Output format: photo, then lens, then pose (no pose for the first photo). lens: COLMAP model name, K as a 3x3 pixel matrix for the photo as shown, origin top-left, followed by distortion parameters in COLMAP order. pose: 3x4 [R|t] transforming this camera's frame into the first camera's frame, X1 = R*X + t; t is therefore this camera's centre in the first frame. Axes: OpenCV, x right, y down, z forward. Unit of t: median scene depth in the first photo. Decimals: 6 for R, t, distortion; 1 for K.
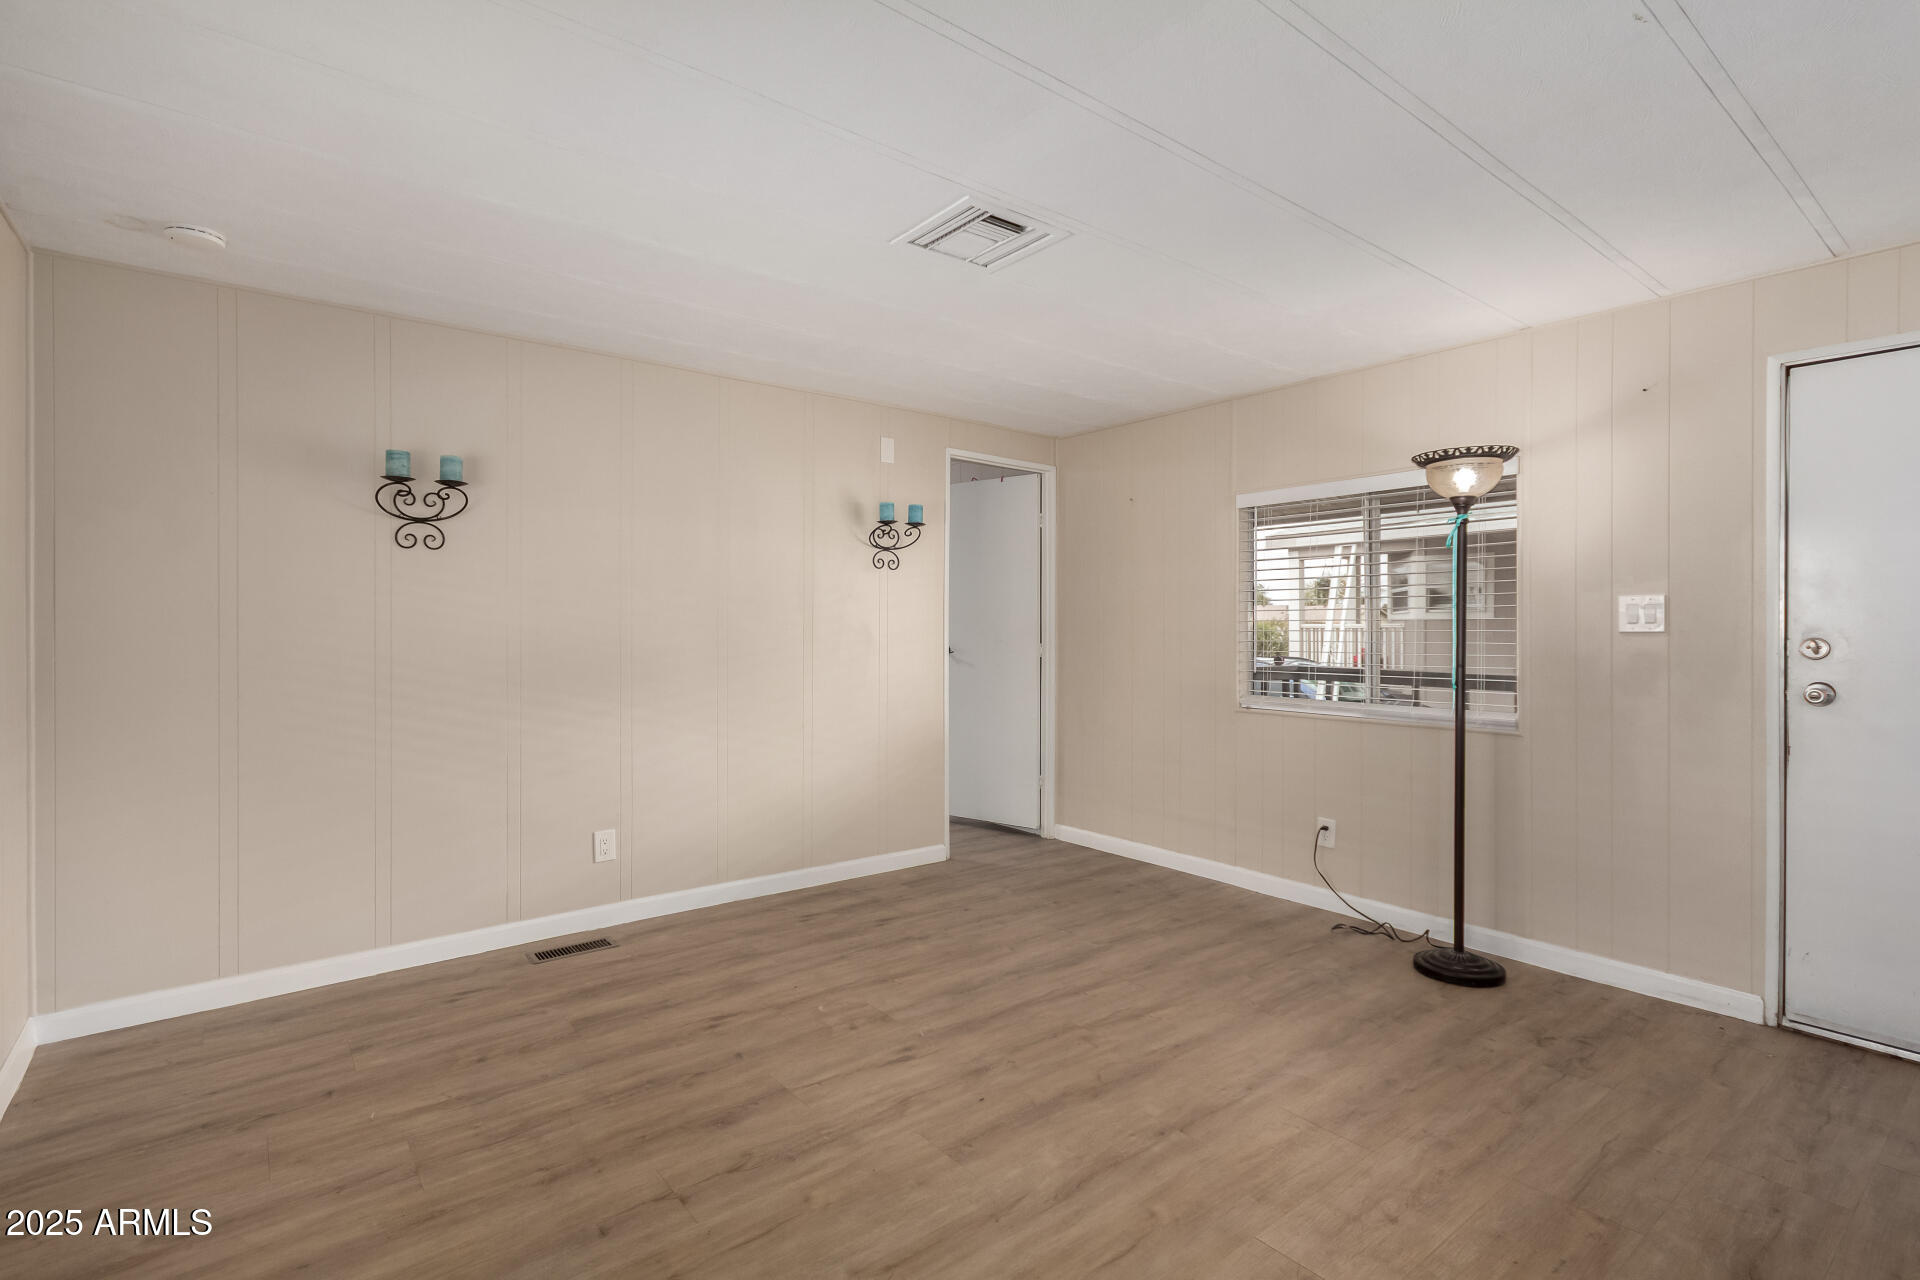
lens RADIAL K [[899.2, 0, 976.8], [0, 899.2, 629.2], [0, 0, 1]] dist [0.003463, 0.001221]
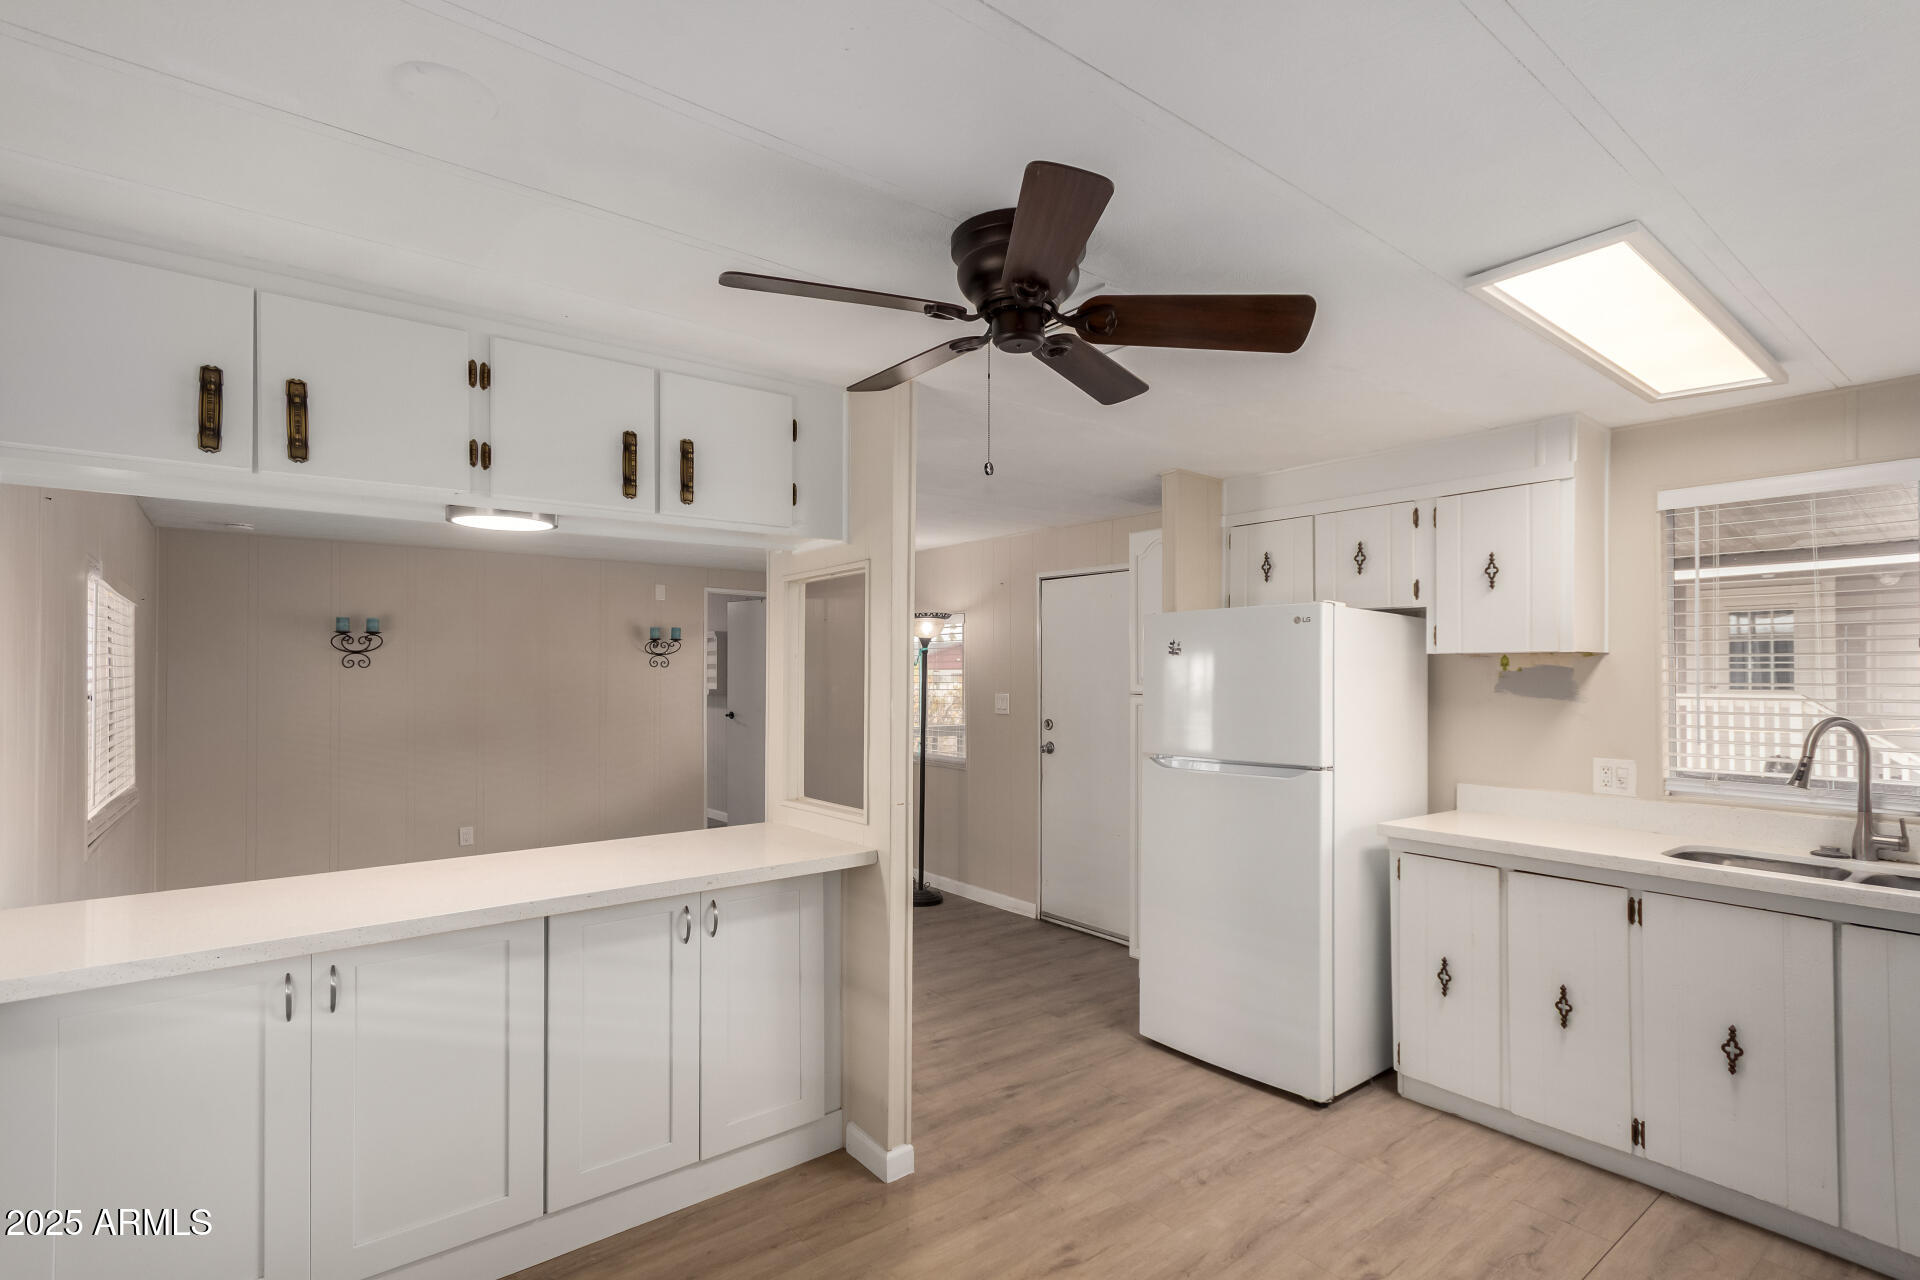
lens RADIAL K [[899.2, 0, 958.6], [0, 899.2, 664.4], [0, 0, 1]] dist [0.003463, 0.001221]
pose [[0.999799, -0.004114, -0.019632, 0.658819], [0.003885, 0.999924, -0.011669, -0.074720], [0.019679, 0.011591, 0.999739, -0.824632]]
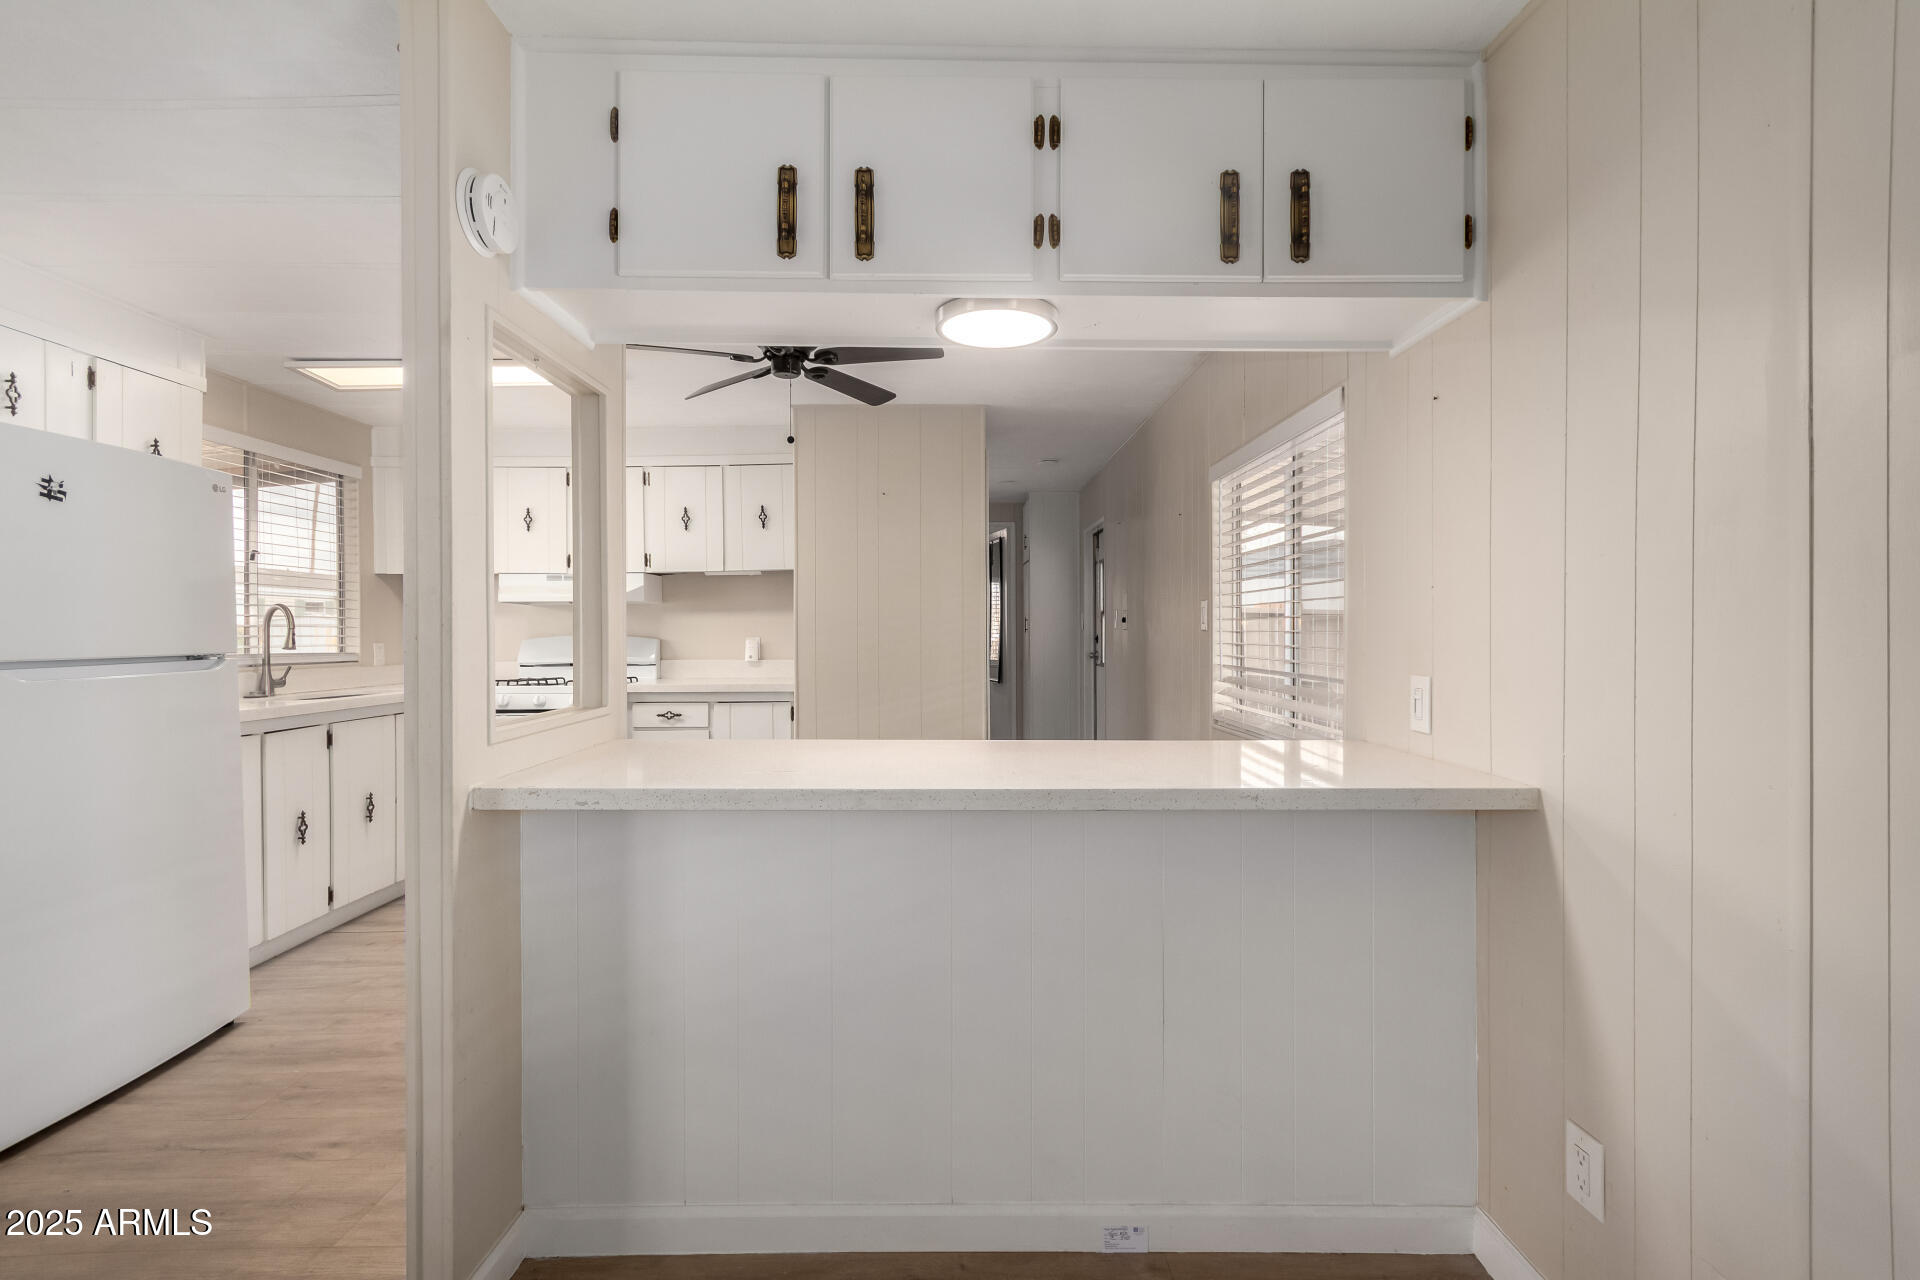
lens RADIAL K [[899.2, 0, 964.3], [0, 899.2, 638.4], [0, 0, 1]] dist [0.003463, 0.001221]
pose [[-0.782423, -0.006406, 0.622714, -0.086272], [-0.000449, 0.999953, 0.009722, 0.001628], [-0.622747, 0.007327, -0.782389, 0.391265]]
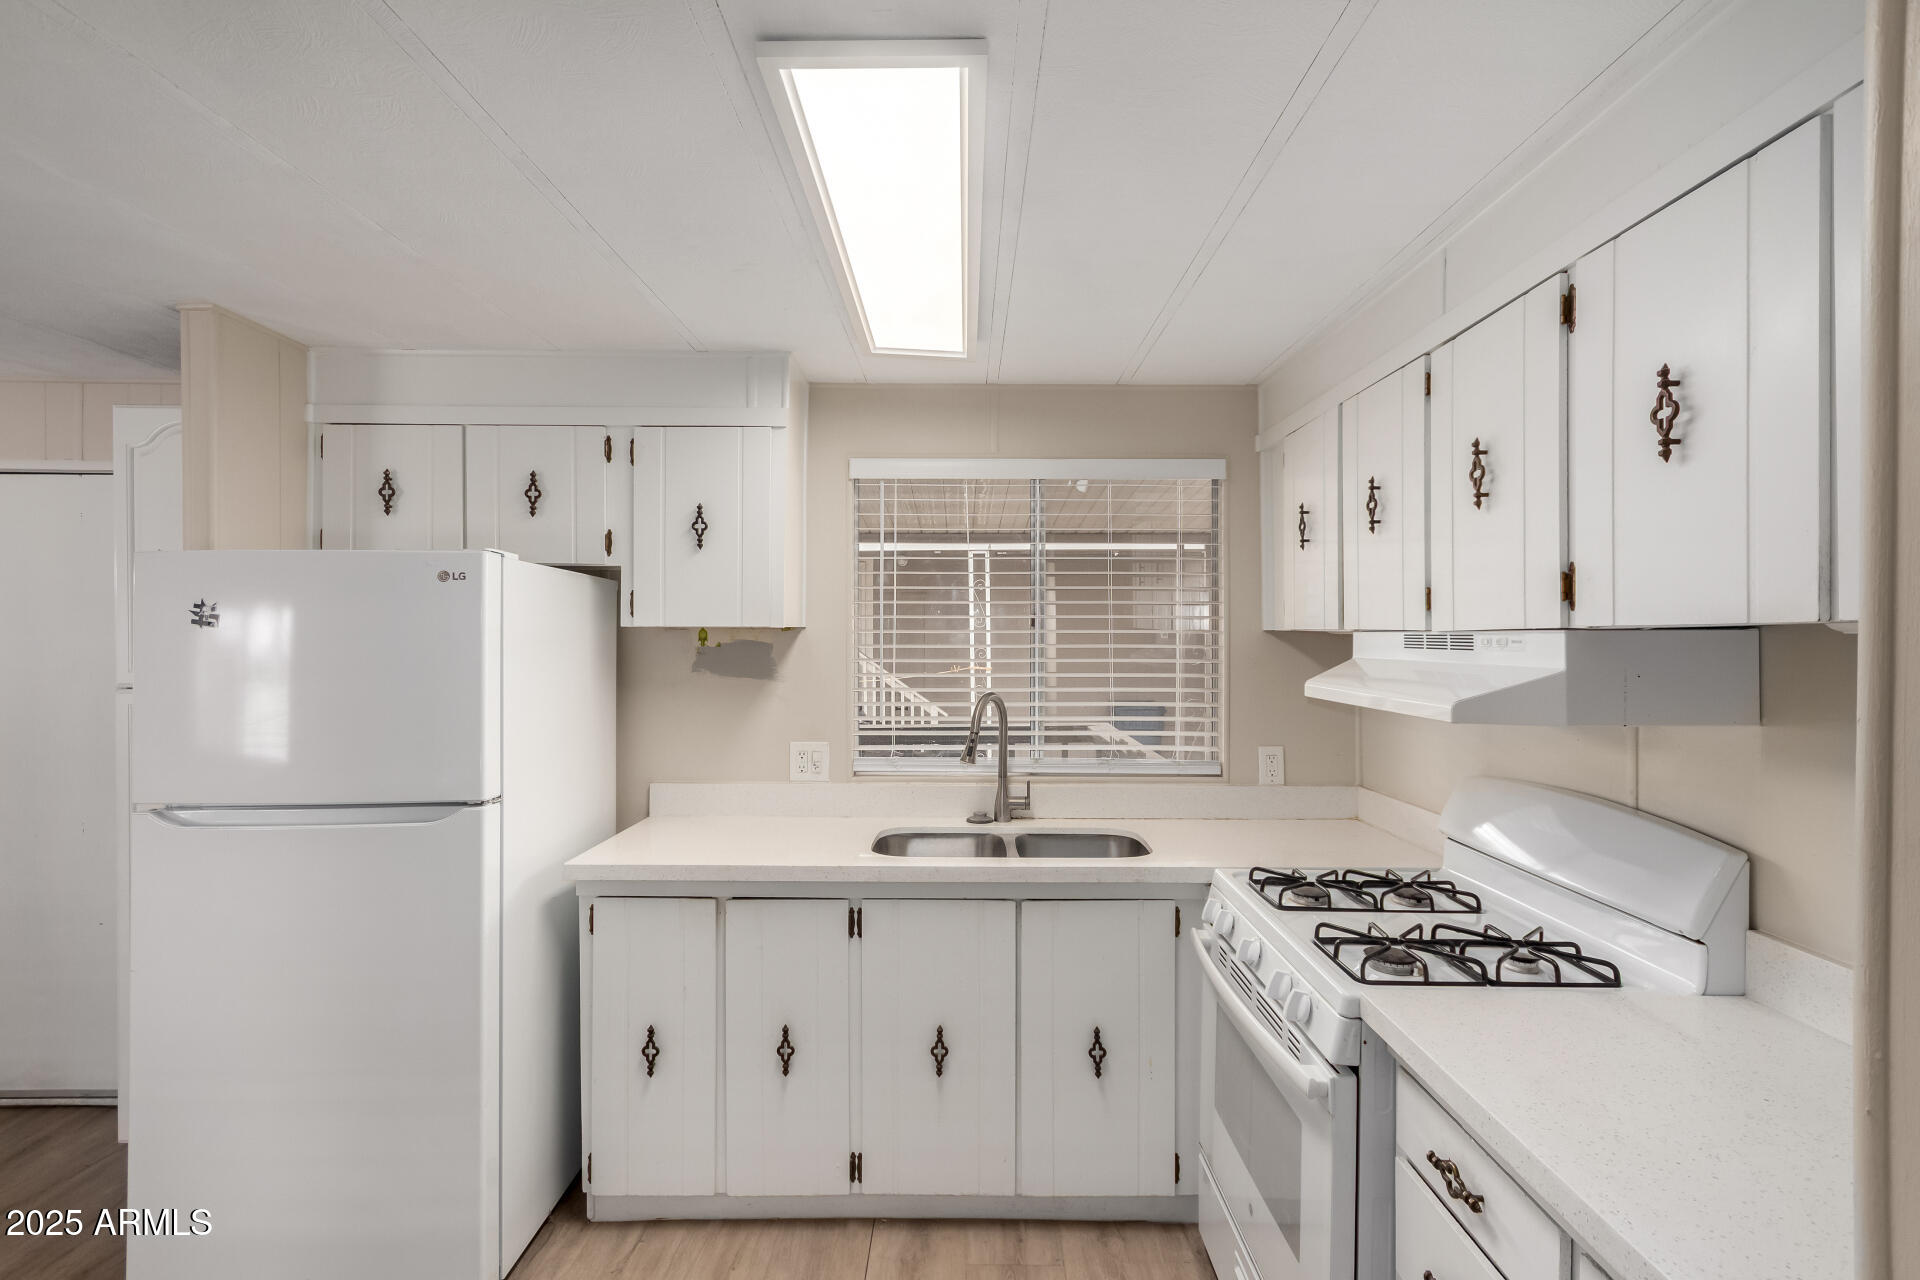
lens RADIAL K [[899.2, 0, 966.1], [0, 899.2, 638.5], [0, 0, 1]] dist [0.003463, 0.001221]
pose [[0.631355, -0.012185, 0.775399, 0.750020], [0.001891, 0.999898, 0.014173, -0.097716], [-0.775492, -0.007482, 0.631313, -0.521419]]
